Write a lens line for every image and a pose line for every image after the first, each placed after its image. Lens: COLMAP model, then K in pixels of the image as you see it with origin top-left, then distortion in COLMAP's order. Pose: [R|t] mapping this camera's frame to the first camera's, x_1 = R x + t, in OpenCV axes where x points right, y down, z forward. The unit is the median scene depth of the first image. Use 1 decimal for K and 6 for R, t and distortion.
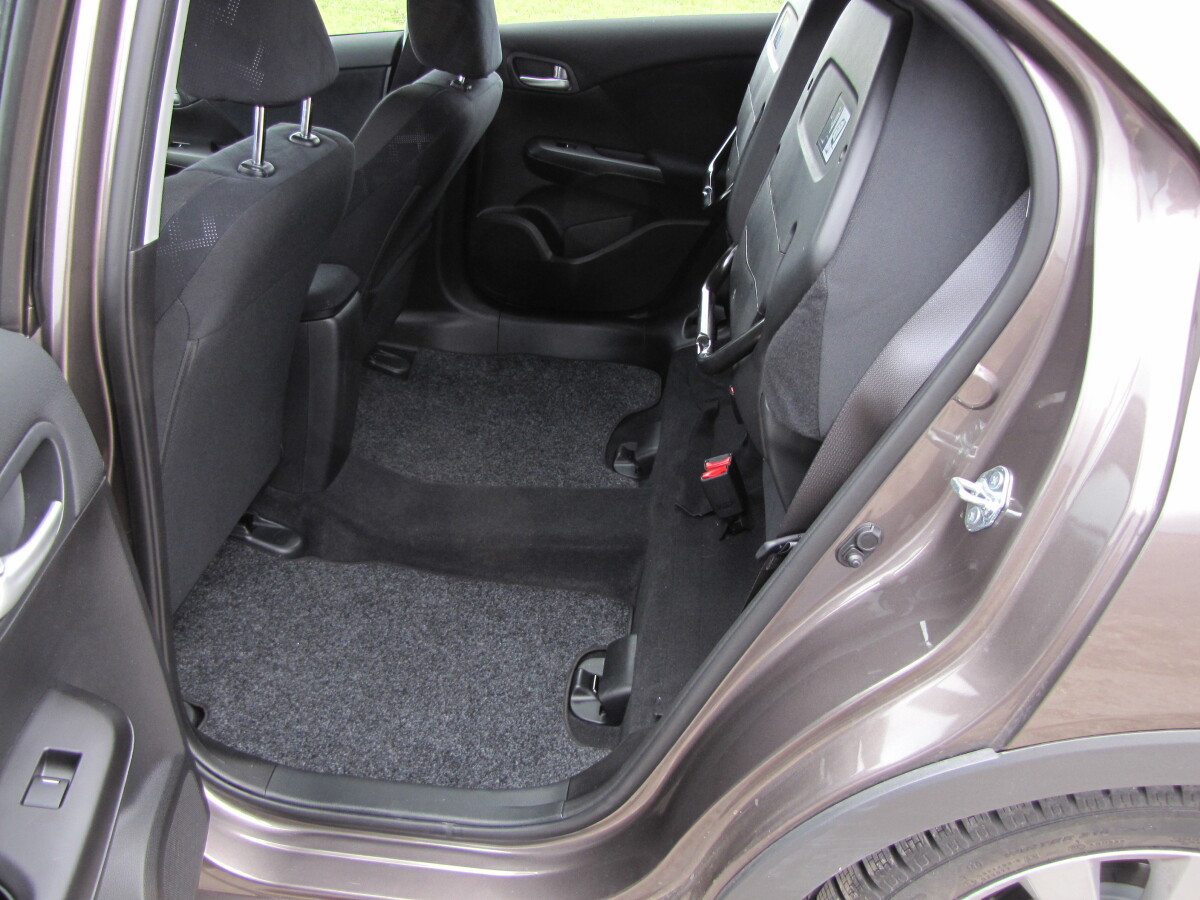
lens RADIAL K [[1016.1, 0, 603.1], [0, 1016.1, 433.3], [0, 0, 1]] dist [-0.172207, 0.141433]
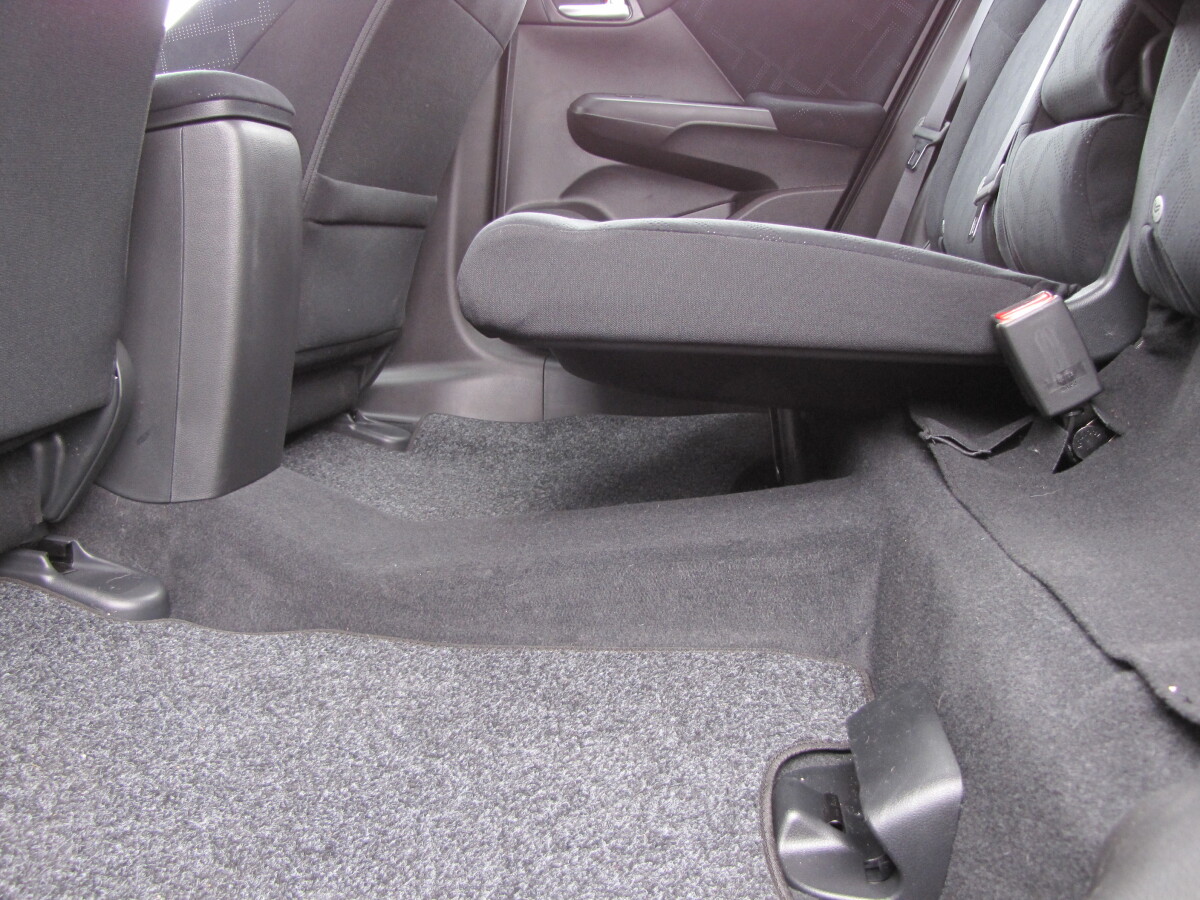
lens RADIAL K [[1016.1, 0, 603.1], [0, 1016.1, 433.3], [0, 0, 1]] dist [-0.172207, 0.141433]
pose [[0.996973, -0.072078, -0.029155, -0.075041], [0.058905, 0.944955, -0.321853, 0.232261], [0.050748, 0.319162, 0.946341, 0.606637]]
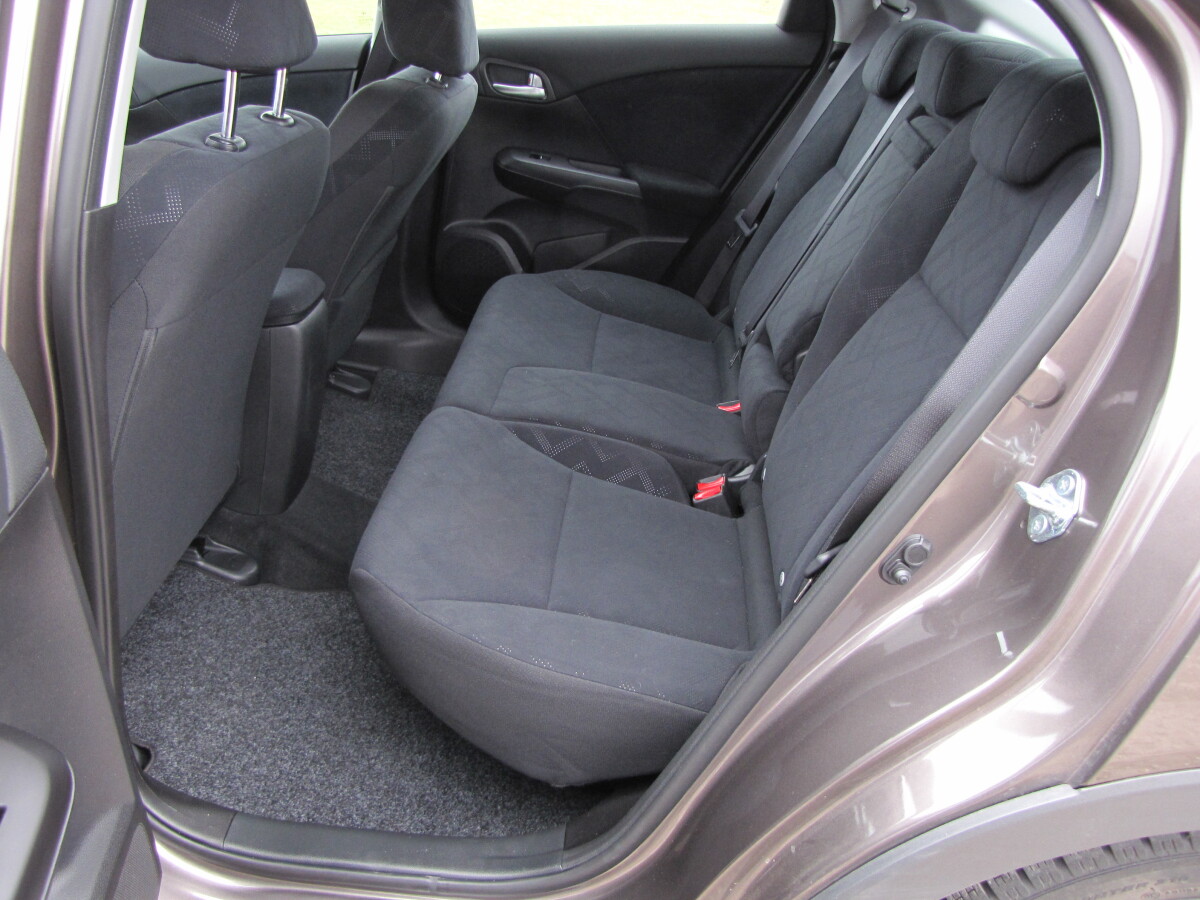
lens RADIAL K [[1015.9, 0, 602.9], [0, 1015.9, 446.5], [0, 0, 1]] dist [-0.174032, 0.144333]
pose [[0.998355, 0.008675, 0.056668, -0.041632], [-0.007155, 0.999611, -0.026957, 0.021807], [-0.056879, 0.026507, 0.998029, 0.070792]]
